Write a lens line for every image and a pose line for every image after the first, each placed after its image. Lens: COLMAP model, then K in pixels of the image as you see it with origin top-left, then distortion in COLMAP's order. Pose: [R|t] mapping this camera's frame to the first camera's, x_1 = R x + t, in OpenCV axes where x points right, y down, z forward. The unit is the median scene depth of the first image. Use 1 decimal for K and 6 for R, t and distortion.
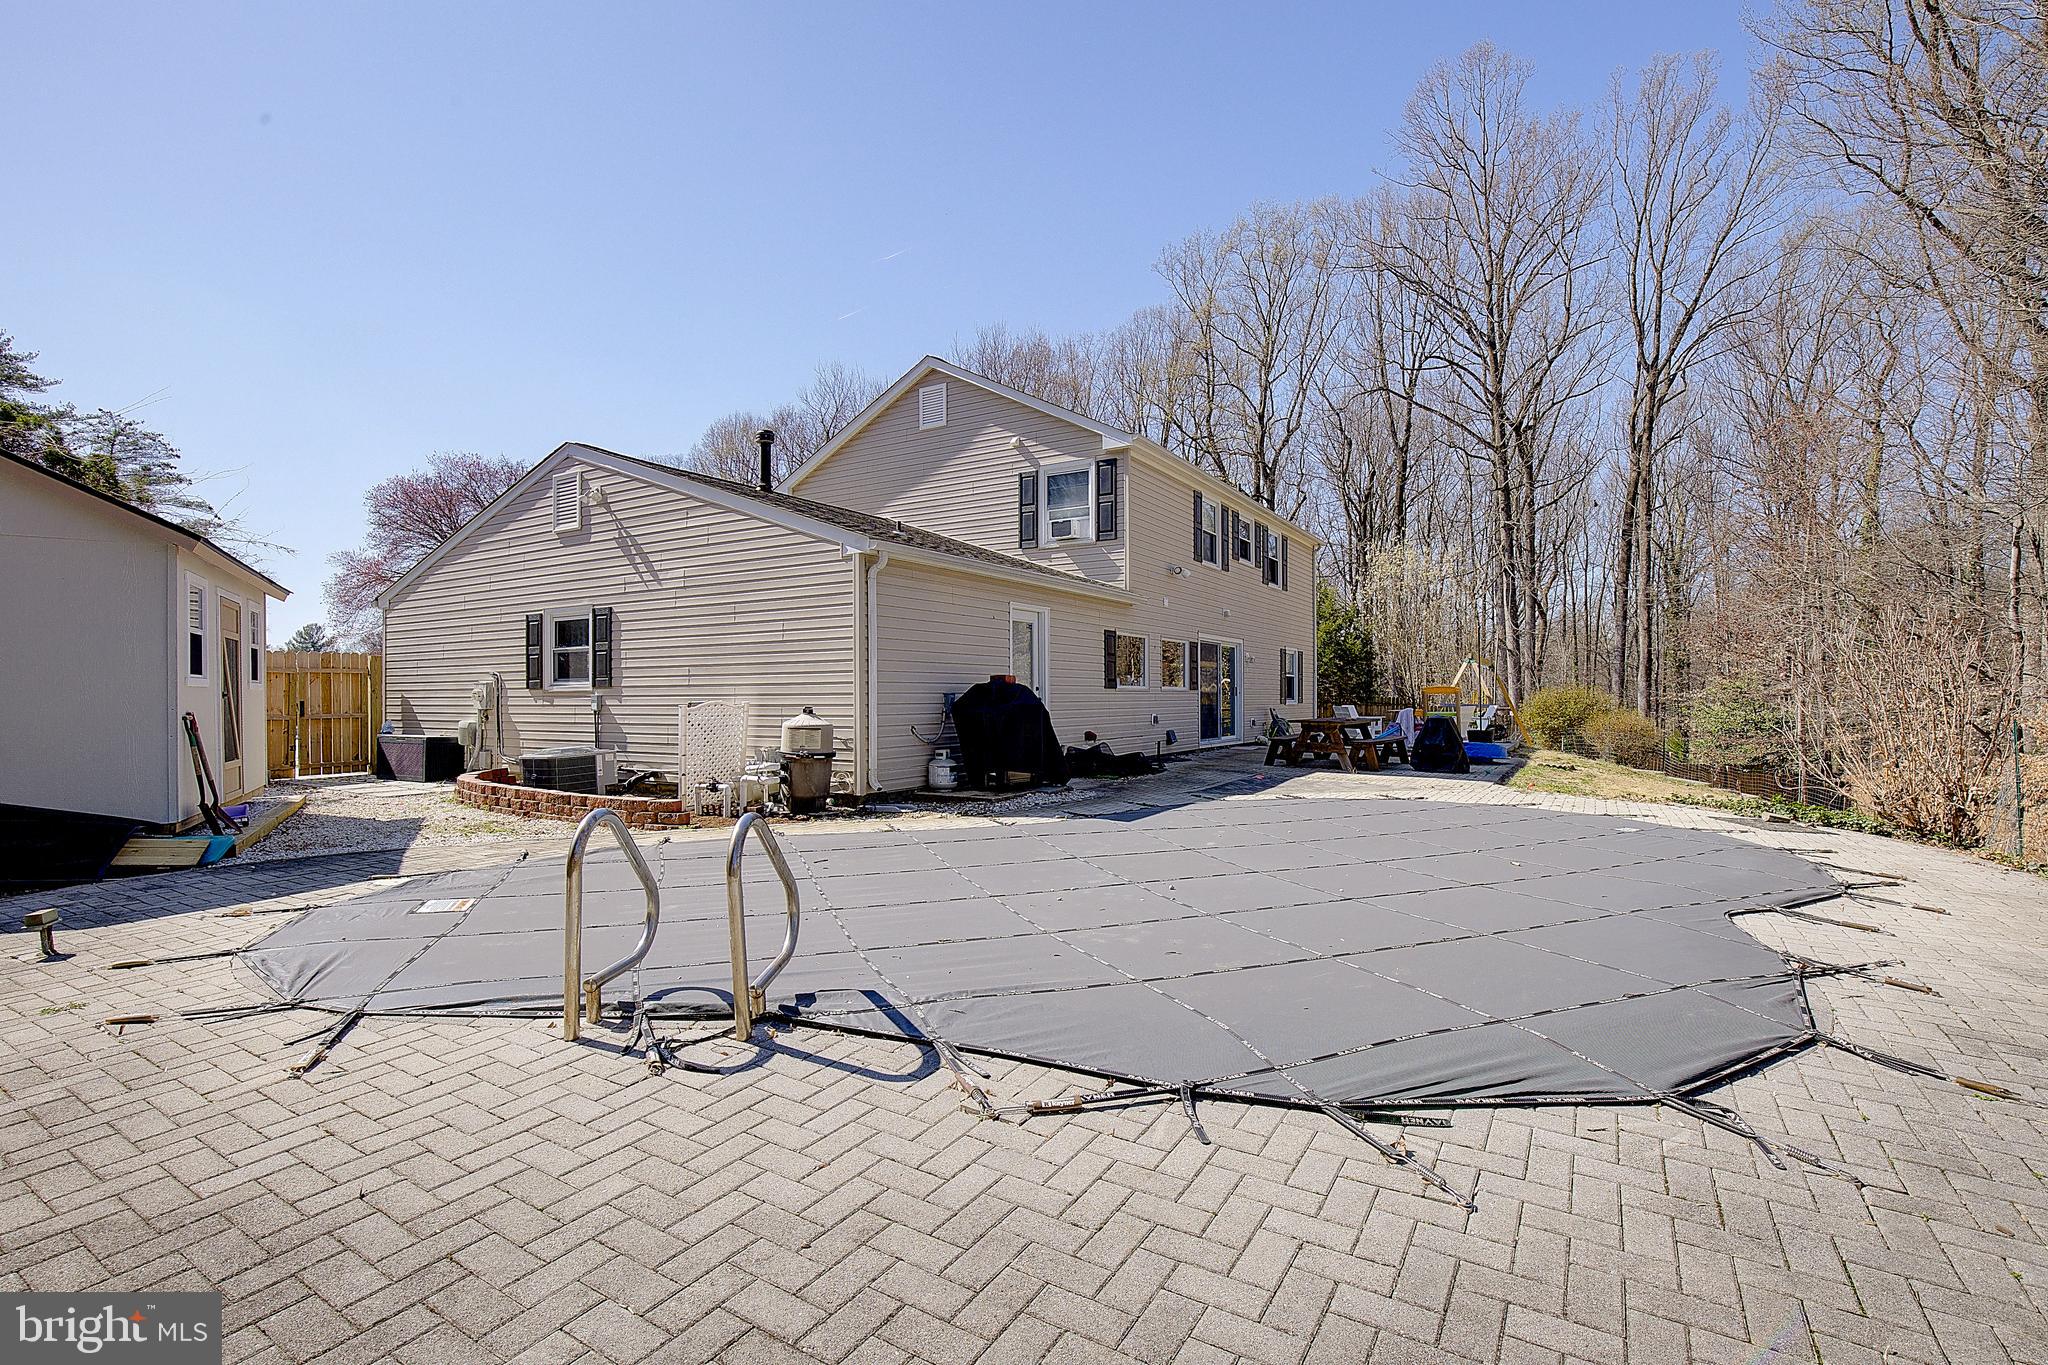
lens RADIAL K [[909.9, 0, 1045.3], [0, 909.9, 690.8], [0, 0, 1]] dist [-0.041308, 0.009039]
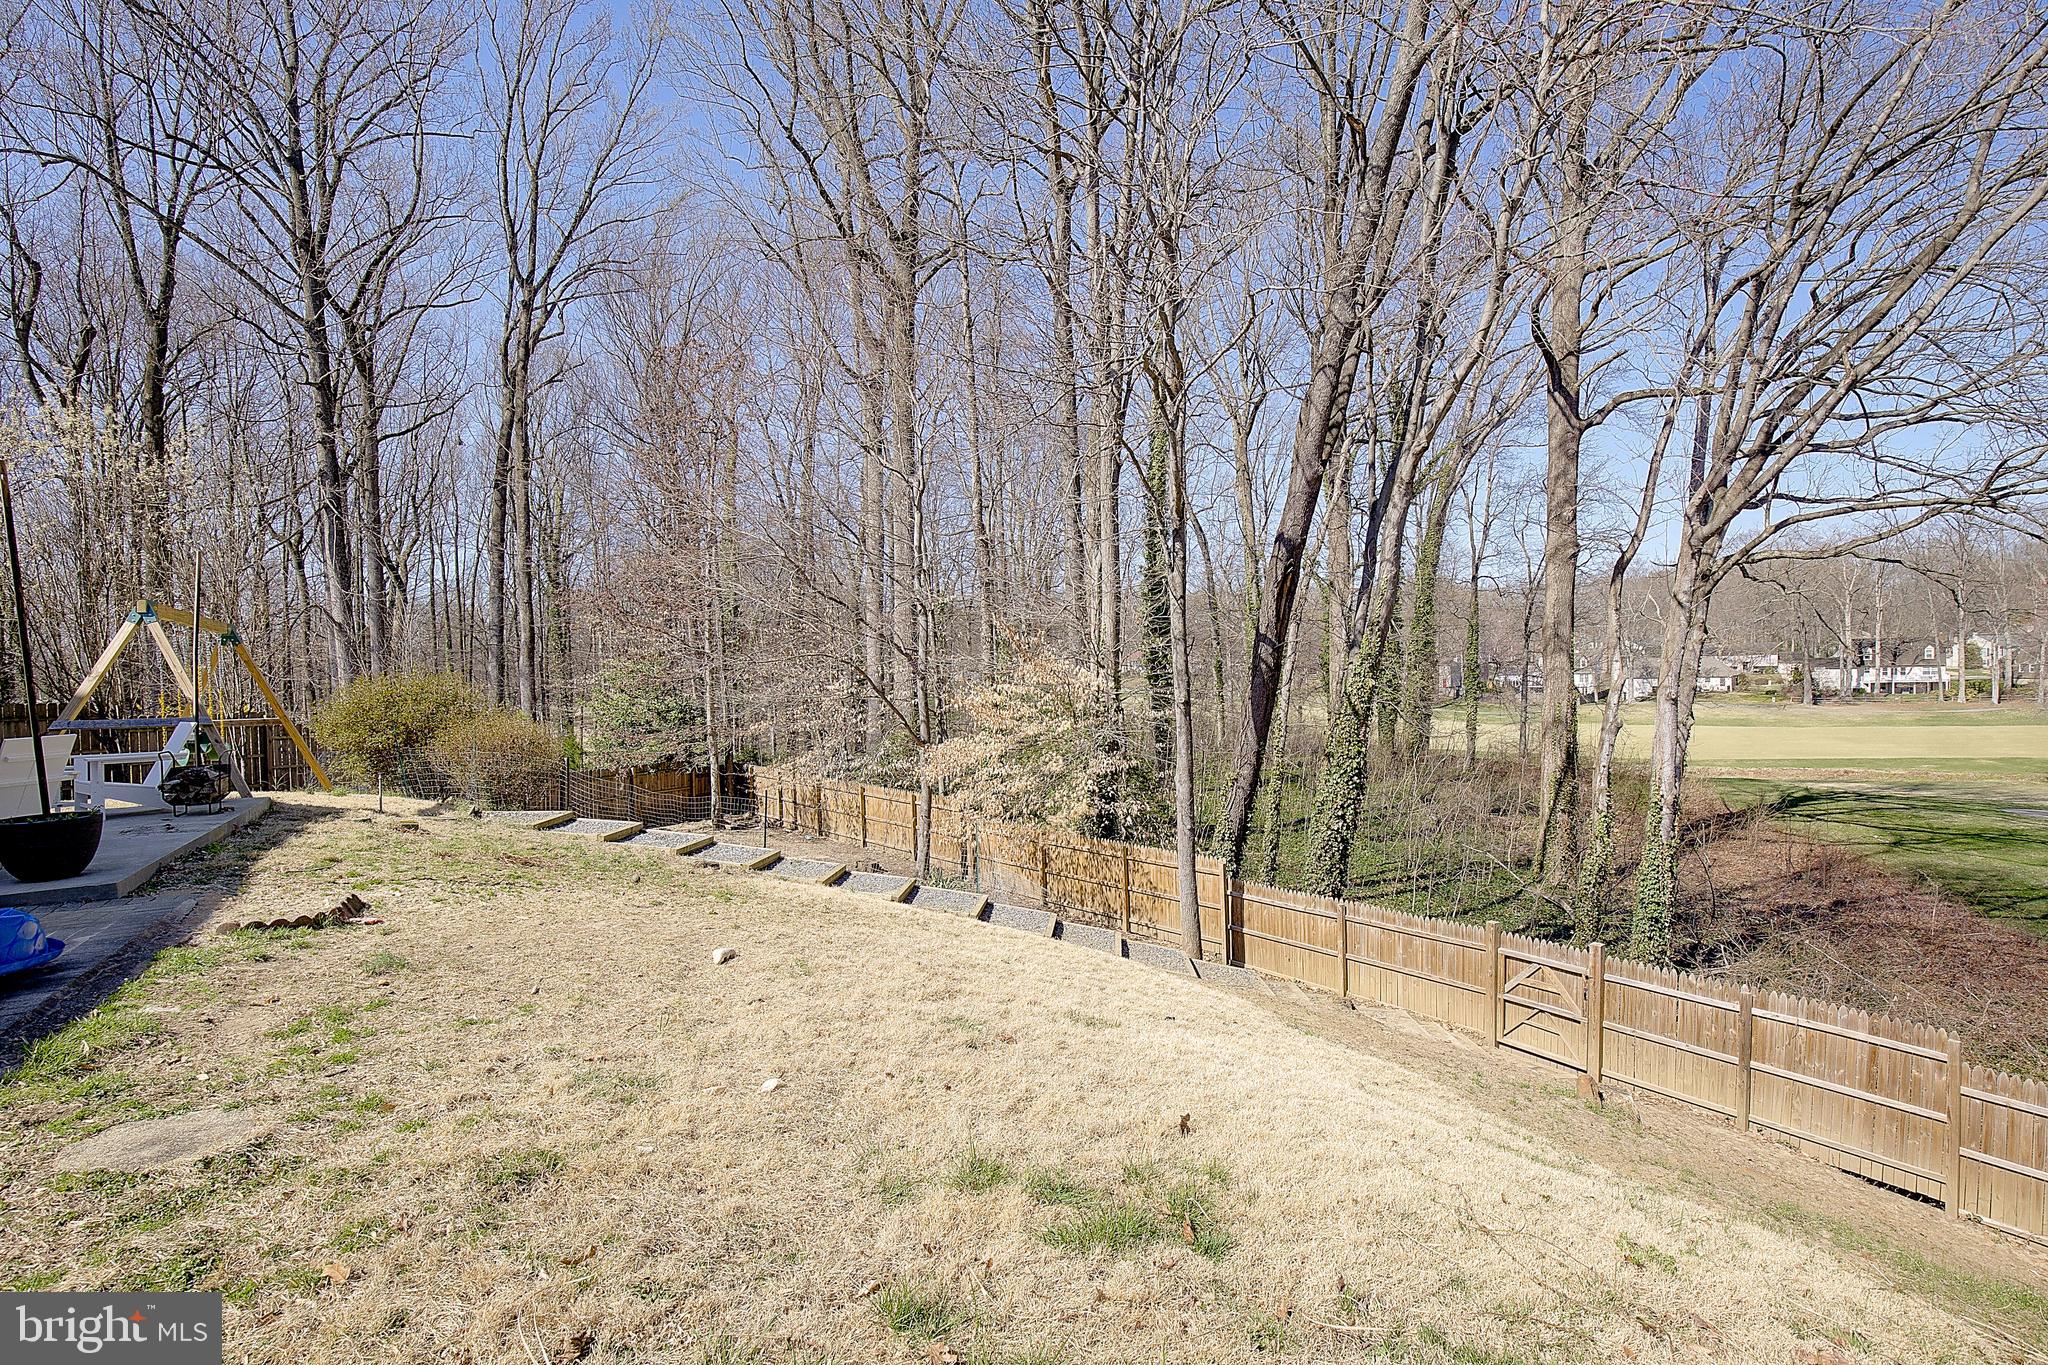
lens RADIAL K [[909.9, 0, 1045.3], [0, 909.9, 690.8], [0, 0, 1]] dist [-0.041308, 0.009039]
pose [[0.439483, -0.037309, 0.897476, 0.133849], [0.025397, 0.999254, 0.029103, 0.000117], [-0.897892, 0.010003, 0.440102, 0.203870]]
